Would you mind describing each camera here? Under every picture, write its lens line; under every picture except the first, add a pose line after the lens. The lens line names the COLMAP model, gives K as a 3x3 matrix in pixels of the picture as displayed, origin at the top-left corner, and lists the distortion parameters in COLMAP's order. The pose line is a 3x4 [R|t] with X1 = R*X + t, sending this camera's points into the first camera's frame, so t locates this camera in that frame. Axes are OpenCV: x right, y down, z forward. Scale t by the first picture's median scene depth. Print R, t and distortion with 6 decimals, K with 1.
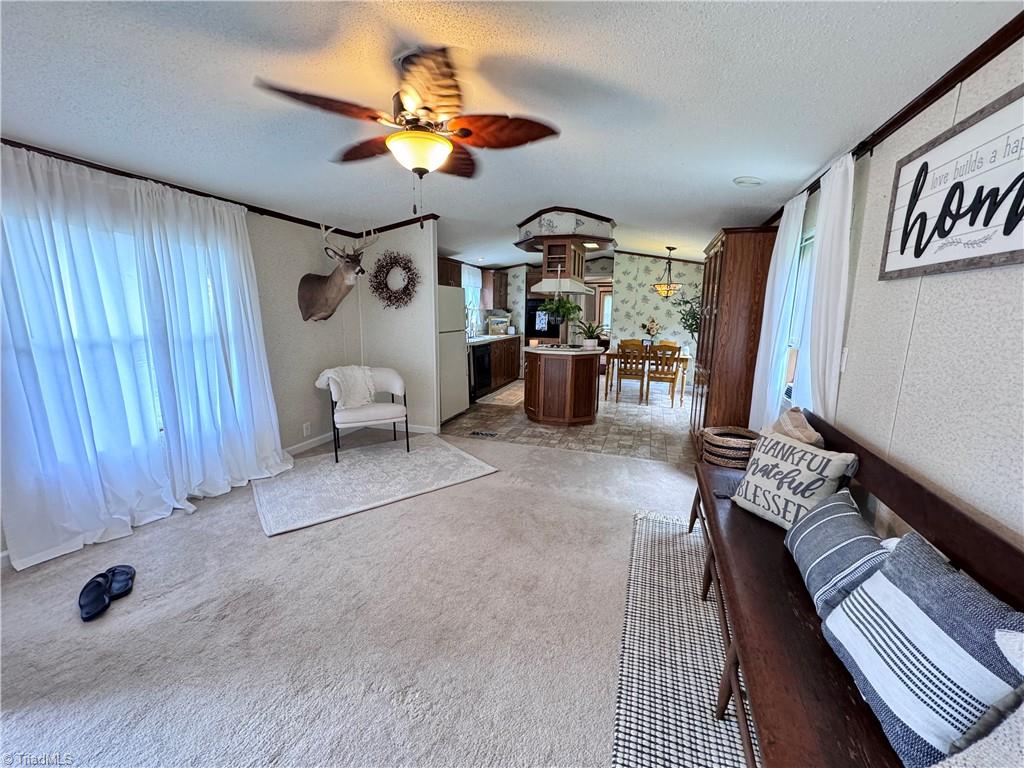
lens RADIAL K [[409.4, 0, 507.7], [0, 409.4, 384.1], [0, 0, 1]] dist [-0.004710, -0.000475]
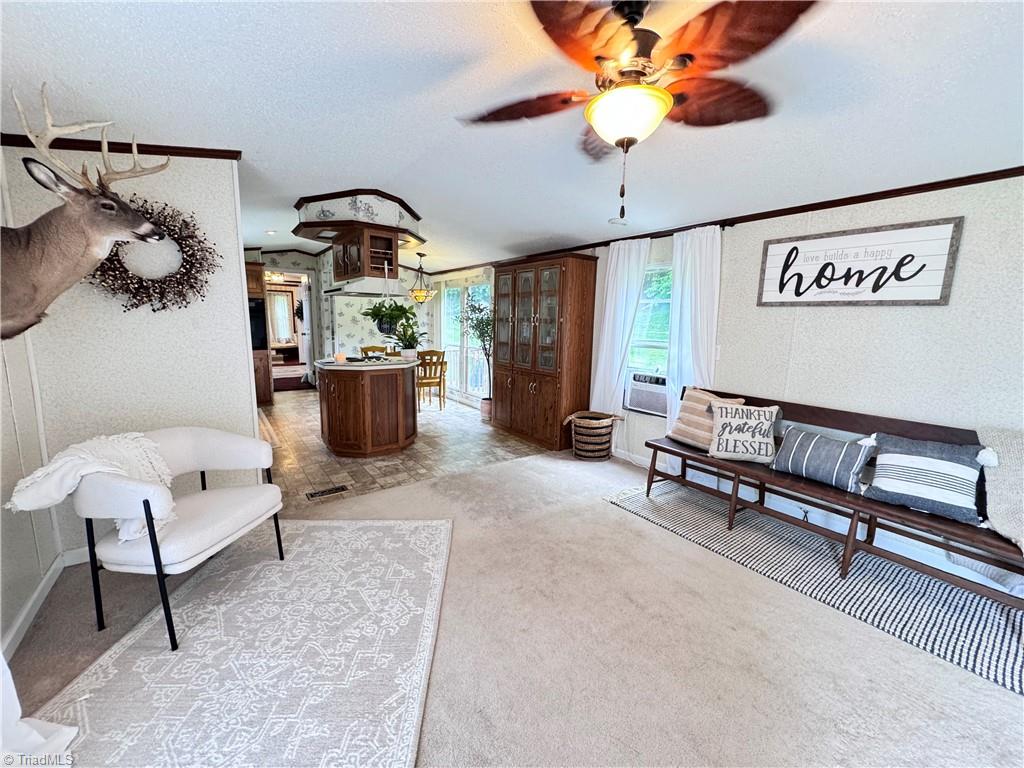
lens RADIAL K [[409.4, 0, 510.0], [0, 409.4, 386.3], [0, 0, 1]] dist [-0.004710, -0.000475]
pose [[0.560336, -0.131789, 0.817714, -0.517592], [0.130739, 0.988957, 0.069799, -0.078159], [-0.817882, 0.067796, 0.571378, 0.395753]]
